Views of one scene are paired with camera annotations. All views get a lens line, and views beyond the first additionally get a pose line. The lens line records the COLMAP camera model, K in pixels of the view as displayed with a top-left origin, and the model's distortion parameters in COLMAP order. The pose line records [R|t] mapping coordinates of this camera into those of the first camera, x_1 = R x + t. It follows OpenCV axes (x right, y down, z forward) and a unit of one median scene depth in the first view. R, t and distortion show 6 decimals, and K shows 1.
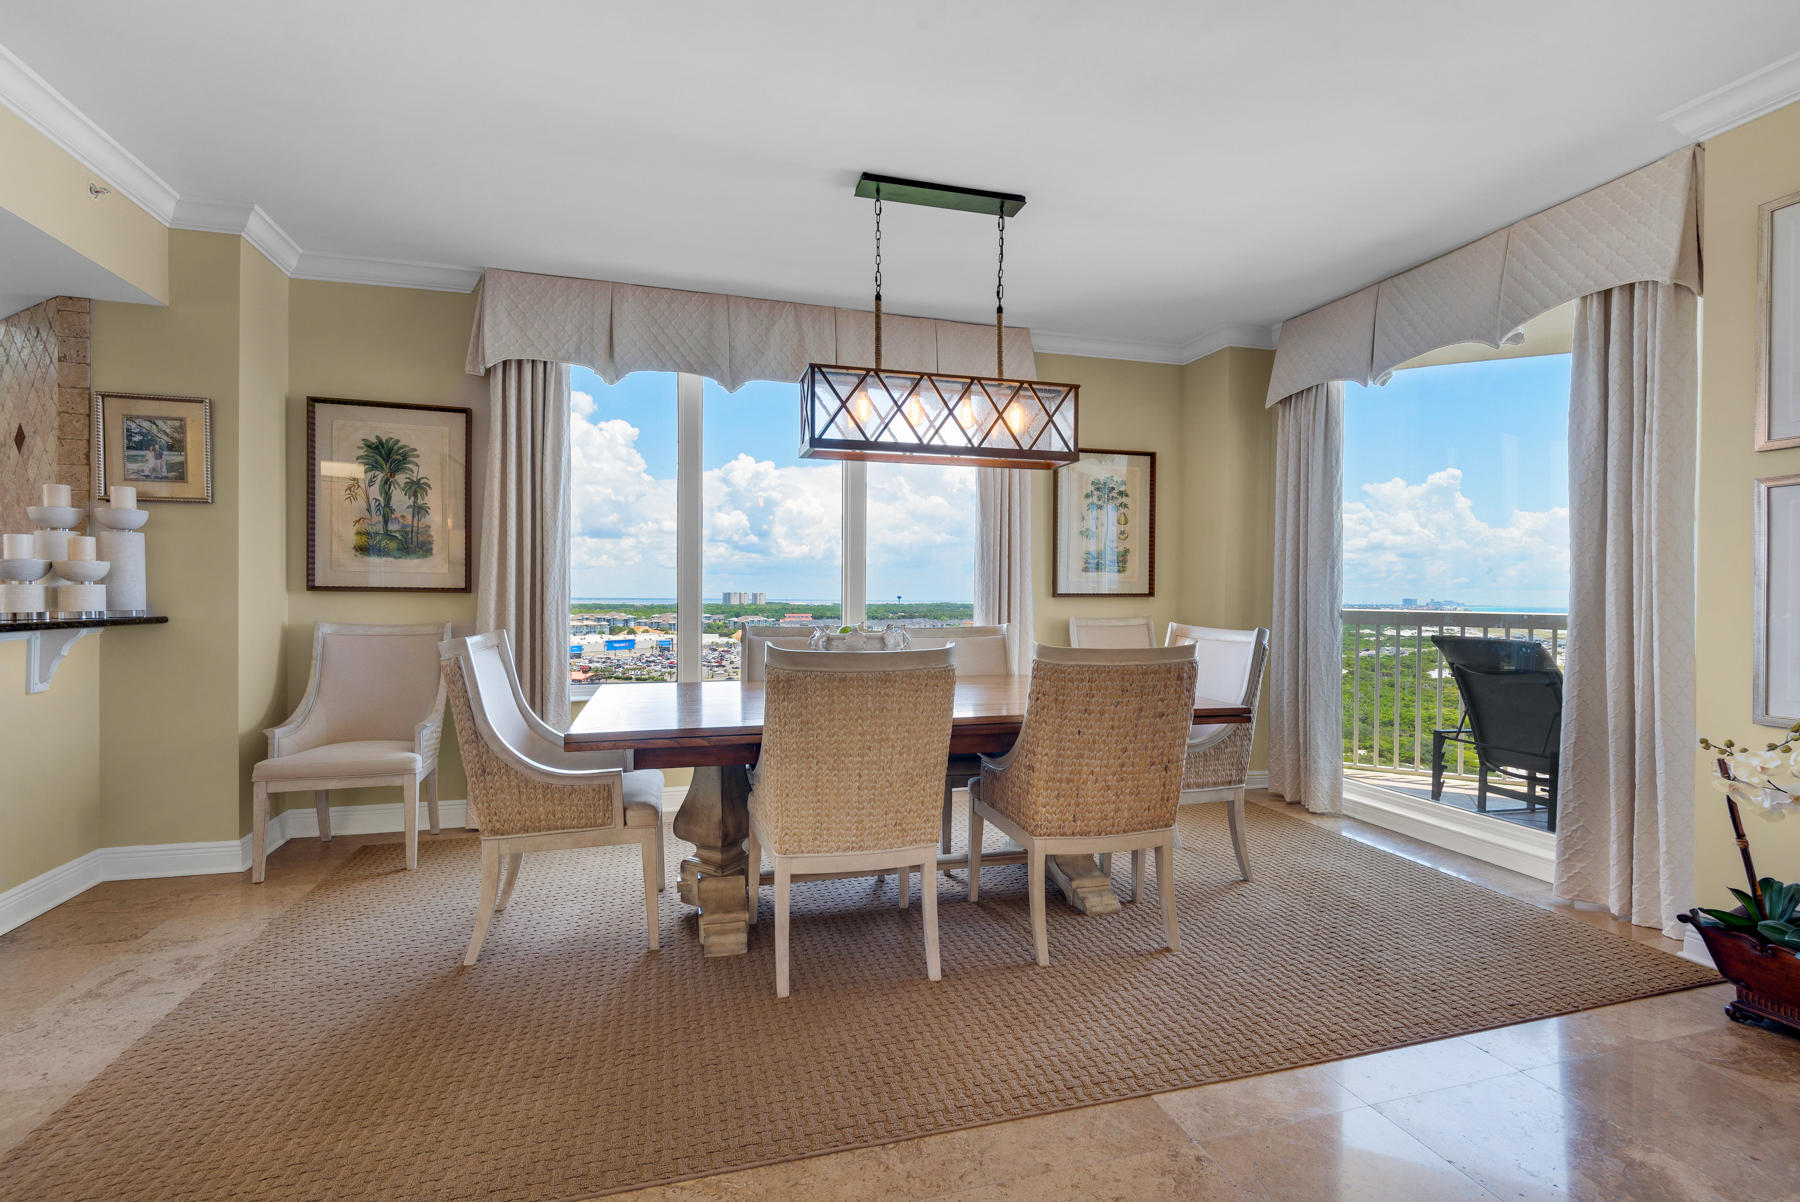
lens RADIAL K [[850.9, 0, 889.9], [0, 850.9, 597.5], [0, 0, 1]] dist [0.011684, -0.006483]
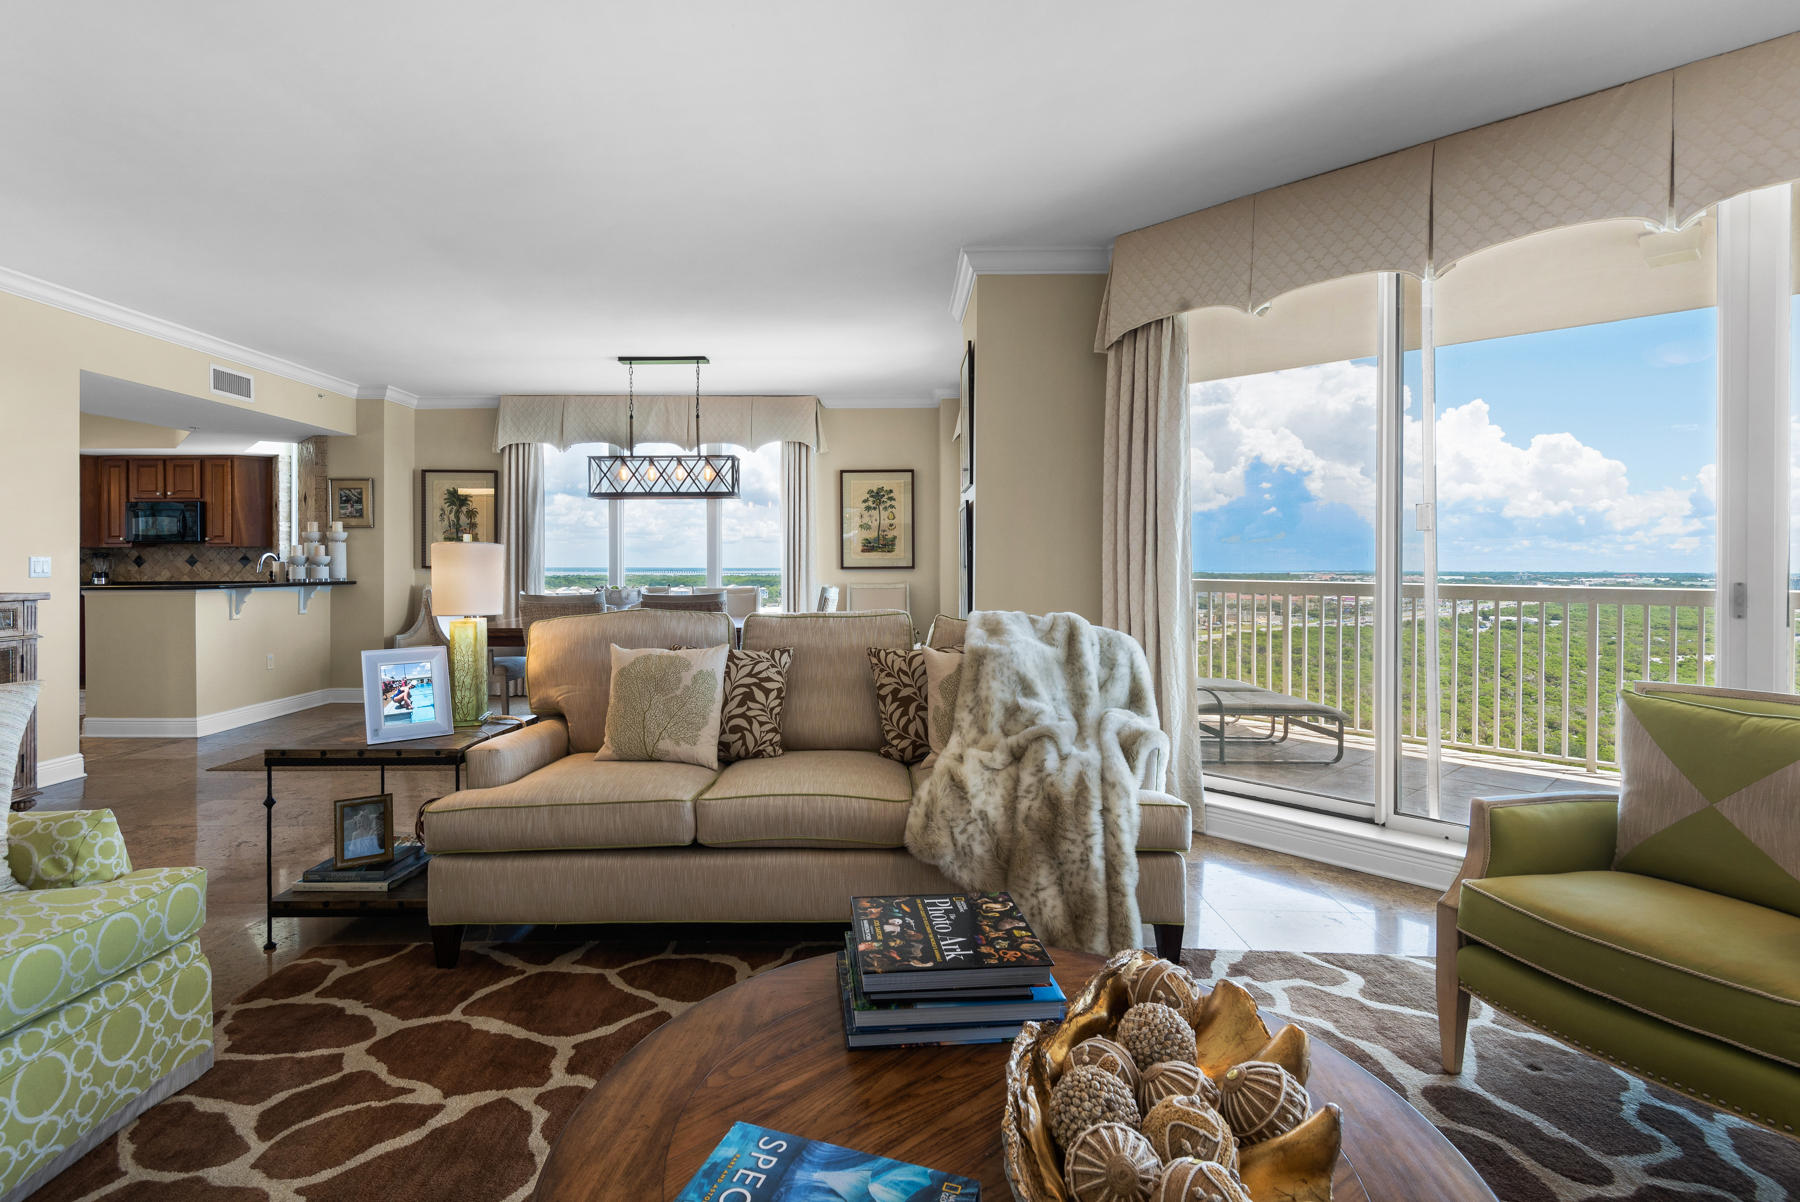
lens RADIAL K [[850.9, 0, 875.3], [0, 850.9, 573.4], [0, 0, 1]] dist [0.011684, -0.006483]
pose [[0.953804, -0.002676, -0.300418, 1.035555], [0.006456, 0.999912, 0.011592, -0.012516], [0.300361, -0.012996, 0.953737, -0.649944]]
